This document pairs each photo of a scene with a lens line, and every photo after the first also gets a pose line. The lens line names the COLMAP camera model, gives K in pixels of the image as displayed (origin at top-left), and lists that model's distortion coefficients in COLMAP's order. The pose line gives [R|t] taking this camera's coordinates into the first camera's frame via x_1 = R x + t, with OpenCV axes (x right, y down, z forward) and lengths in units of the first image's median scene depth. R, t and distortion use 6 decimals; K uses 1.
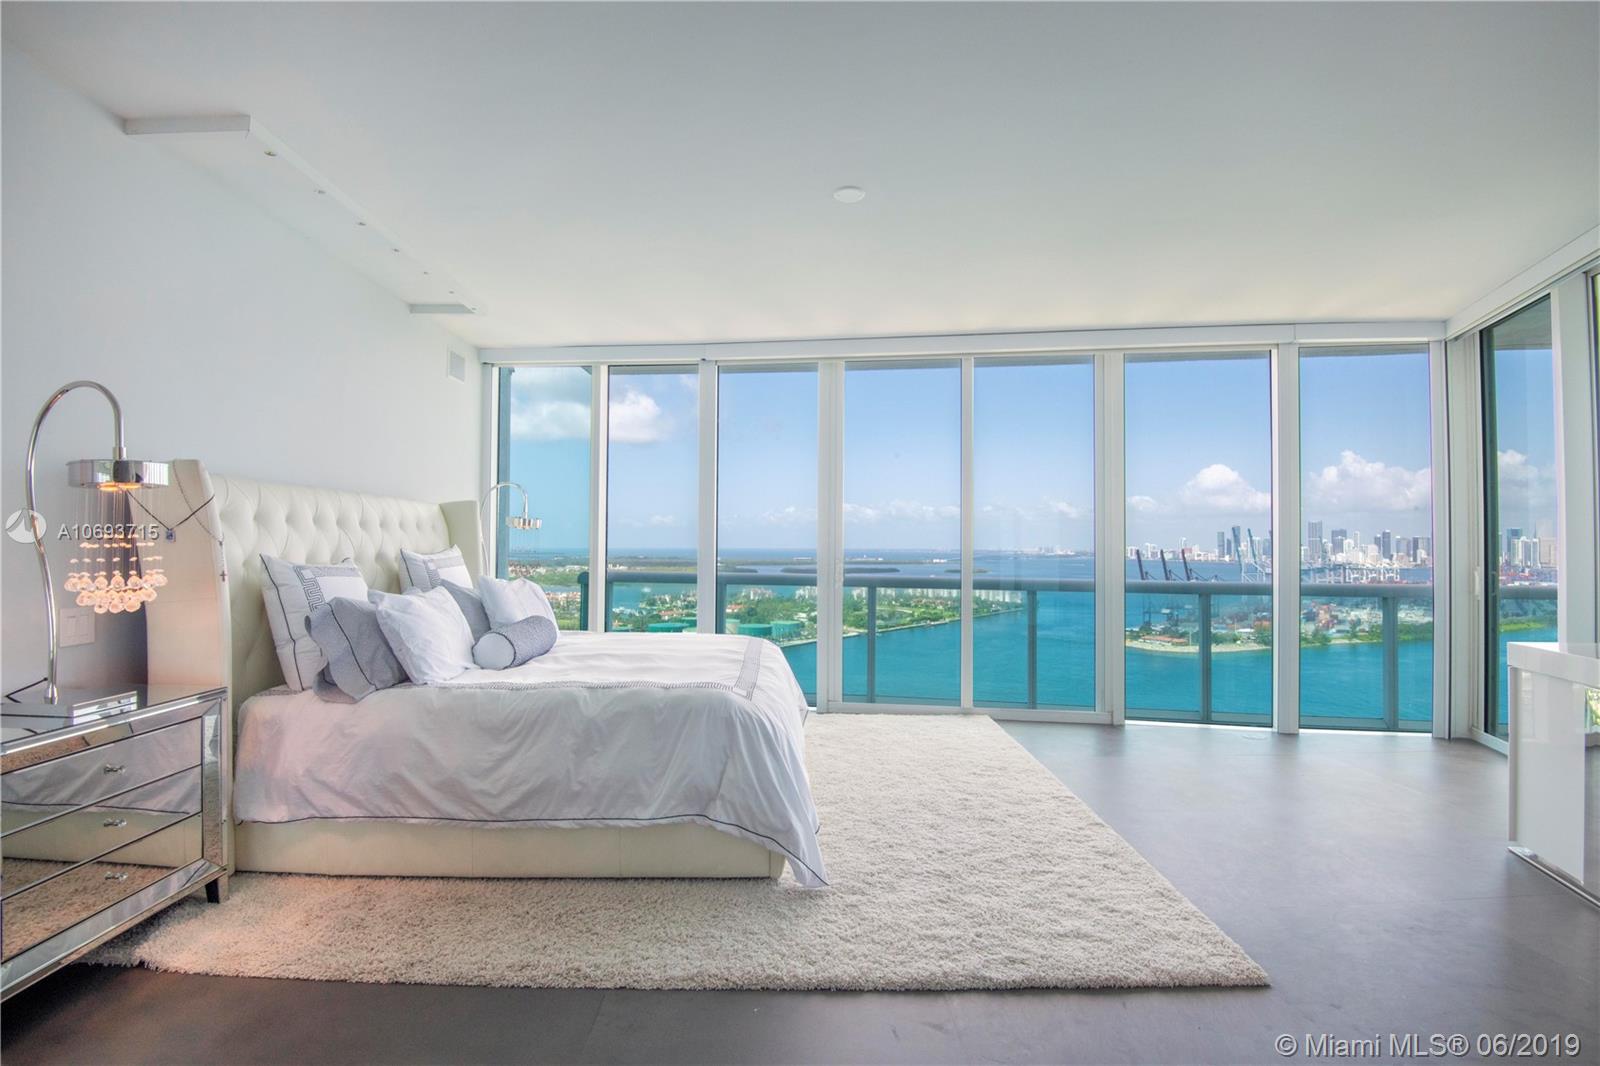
lens RADIAL K [[744.9, 0, 801.9], [0, 744.9, 525.8], [0, 0, 1]] dist [0.000817, -0.023445]
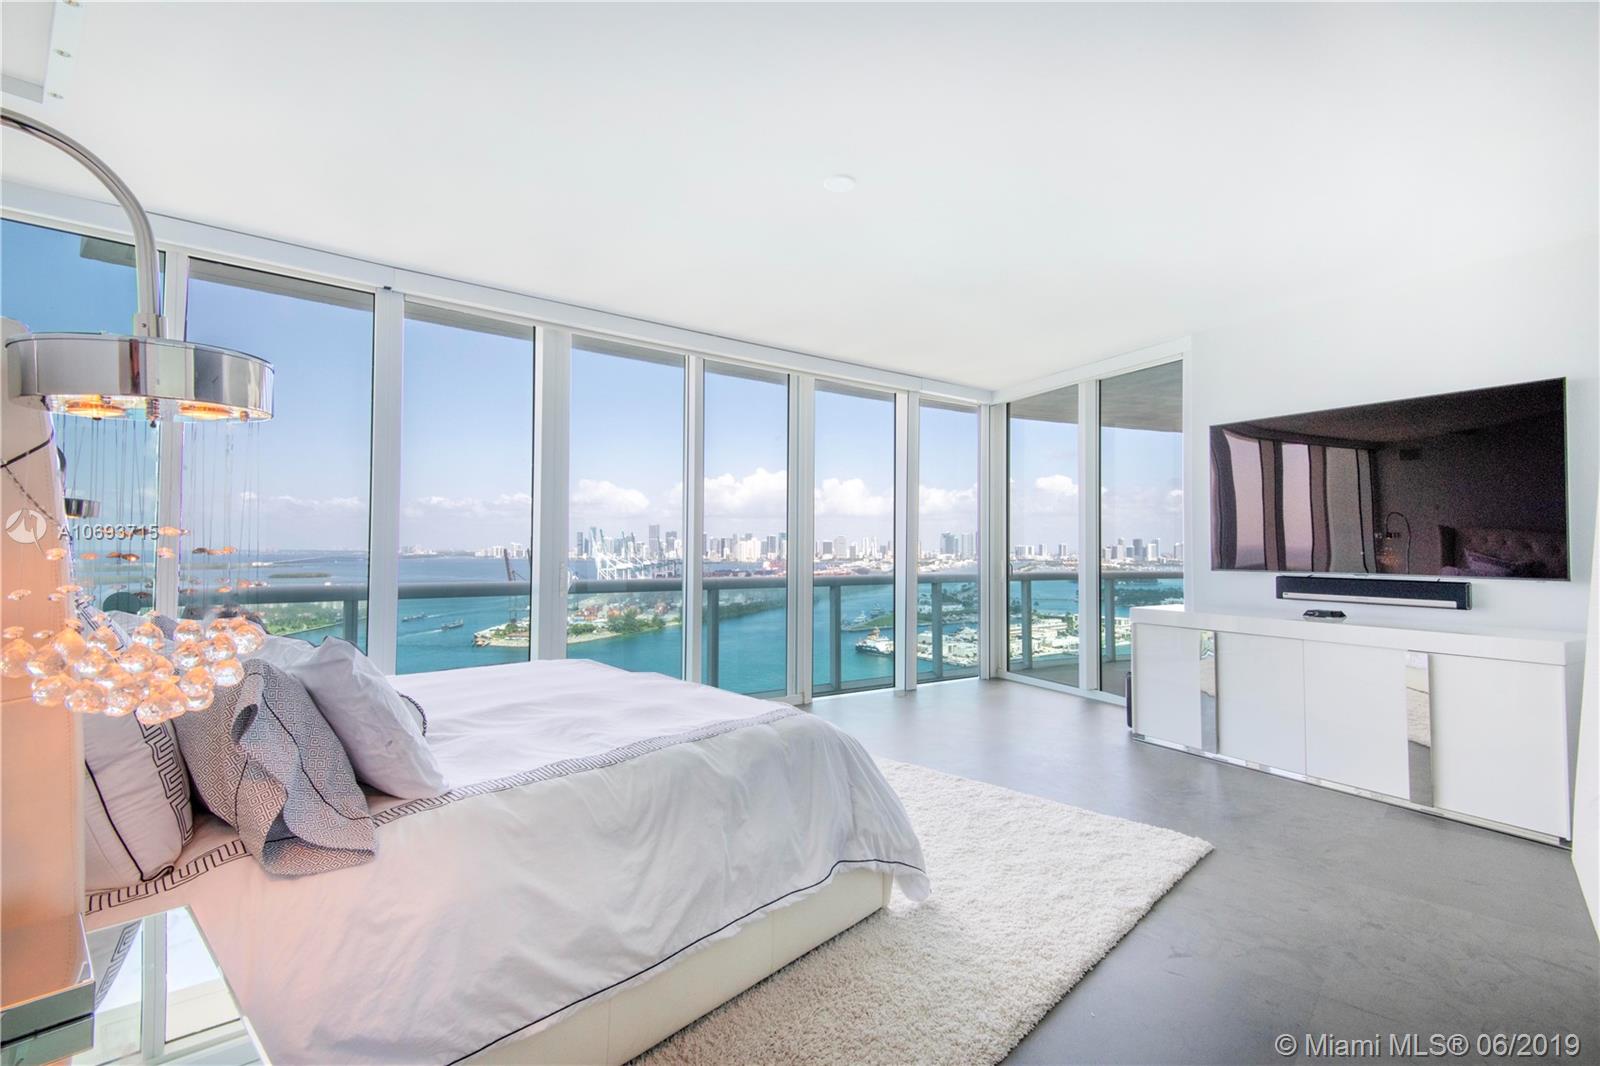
lens RADIAL K [[743.4, 0, 803.1], [0, 743.4, 526.7], [0, 0, 1]] dist [0.046653, -0.023827]
pose [[0.684140, 0.017838, 0.729133, -0.441143], [-0.019962, 0.999784, -0.005729, 0.004284], [-0.729078, -0.010635, 0.684348, 0.243614]]
